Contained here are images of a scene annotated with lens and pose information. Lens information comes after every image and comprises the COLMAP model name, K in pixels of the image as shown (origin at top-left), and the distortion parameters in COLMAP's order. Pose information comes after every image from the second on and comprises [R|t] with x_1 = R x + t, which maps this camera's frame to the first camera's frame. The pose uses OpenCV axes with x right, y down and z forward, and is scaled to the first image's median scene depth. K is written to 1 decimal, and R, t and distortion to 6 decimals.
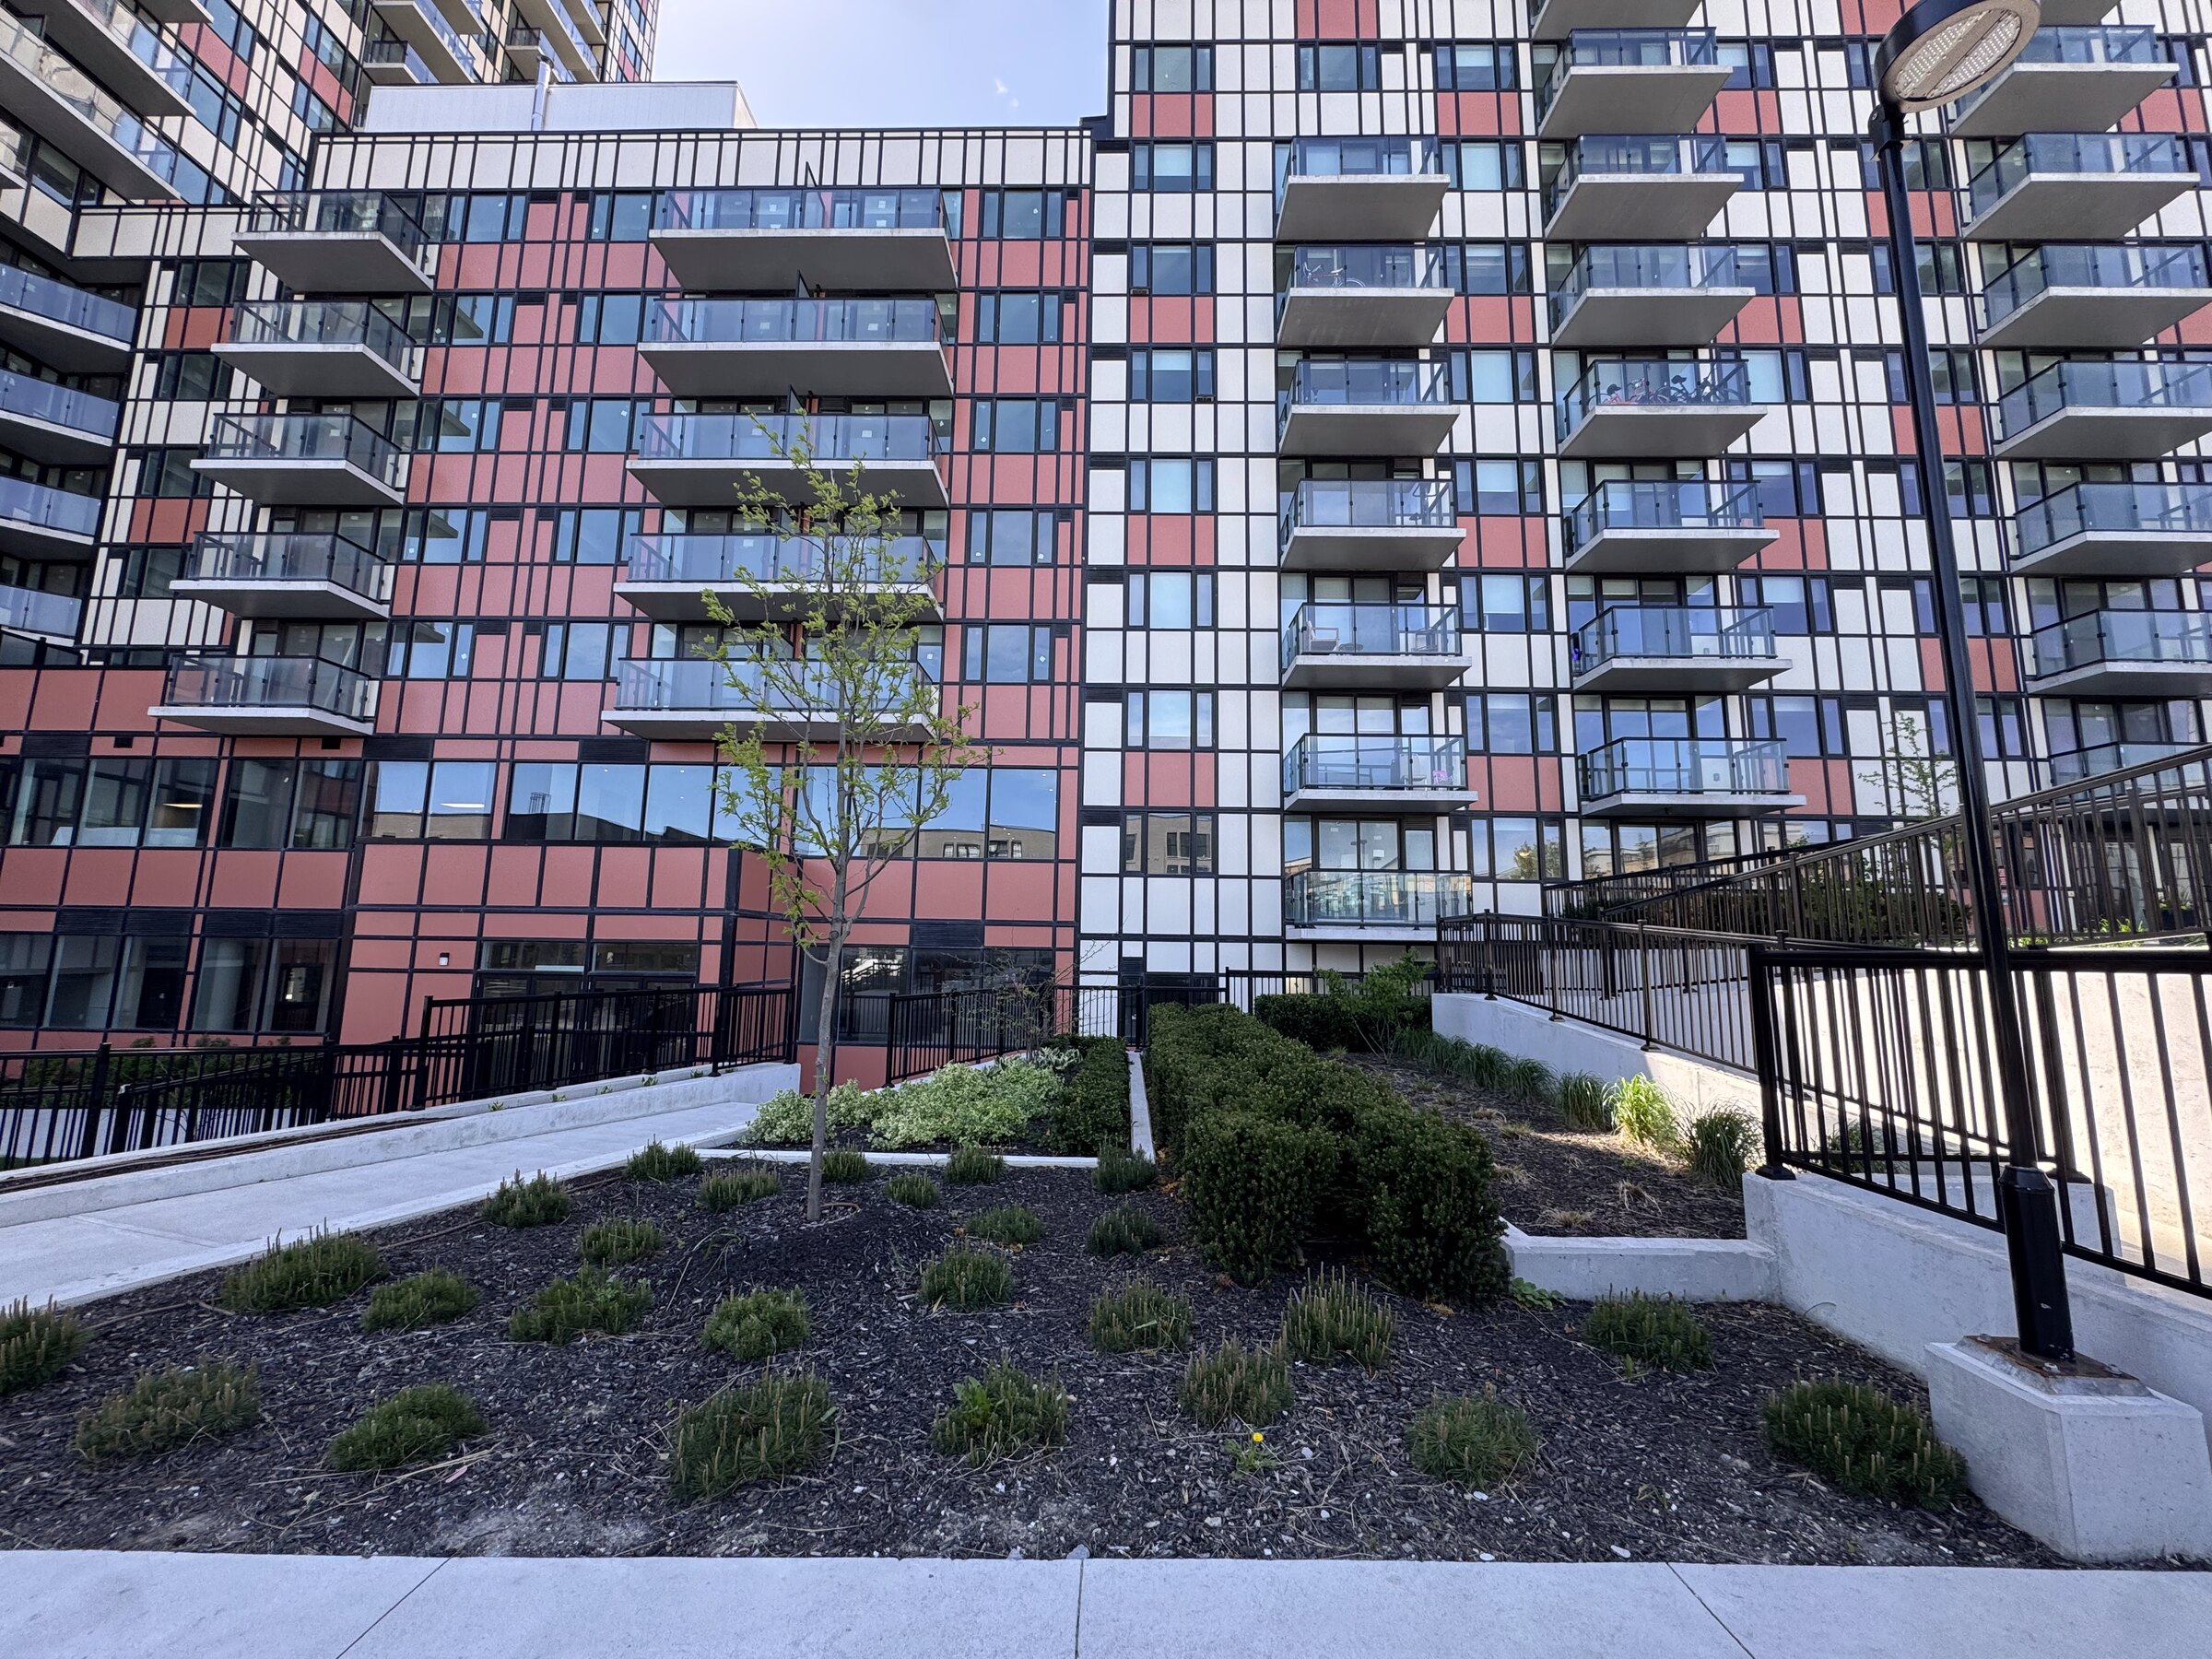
lens RADIAL K [[888.8, 0, 1110.9], [0, 888.8, 834.1], [0, 0, 1]] dist [-0.002632, 0.000296]
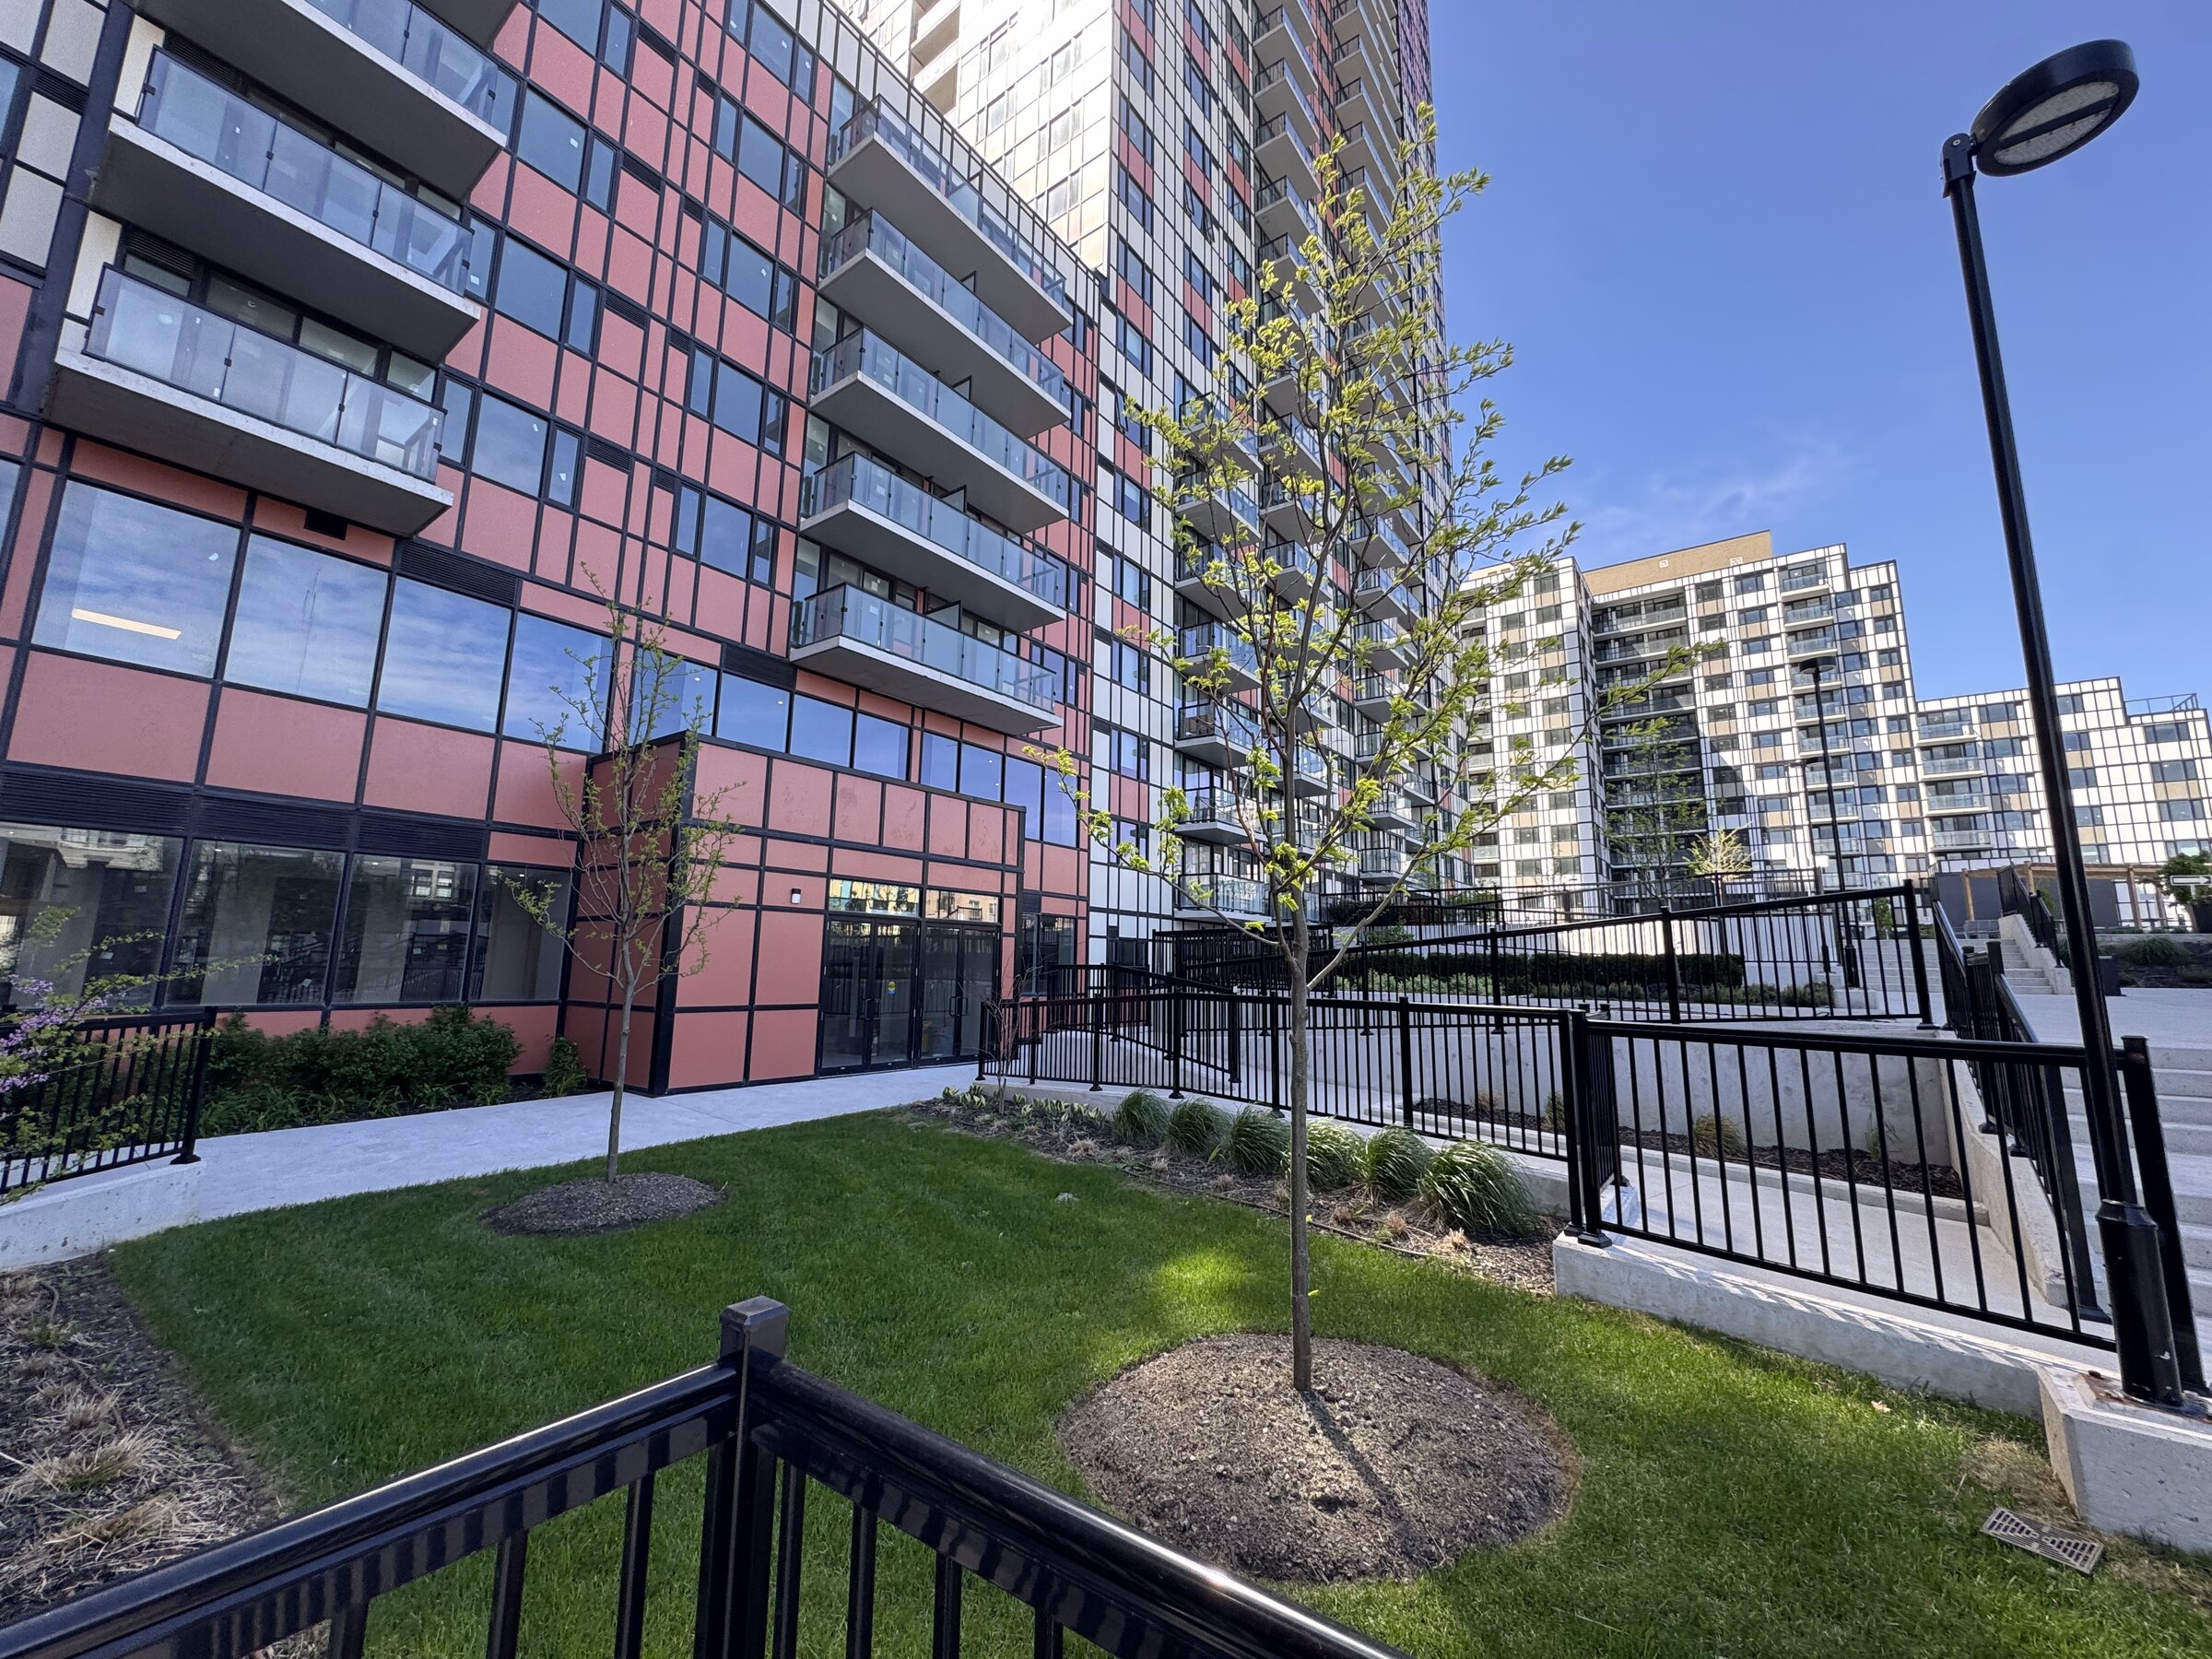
lens RADIAL K [[888.8, 0, 1106.2], [0, 888.8, 827.1], [0, 0, 1]] dist [-0.002632, 0.000296]
pose [[0.581857, 0.126399, 0.803409, -1.039794], [-0.120746, 0.990327, -0.068359, 0.079290], [-0.804278, -0.057233, 0.591491, 0.206522]]
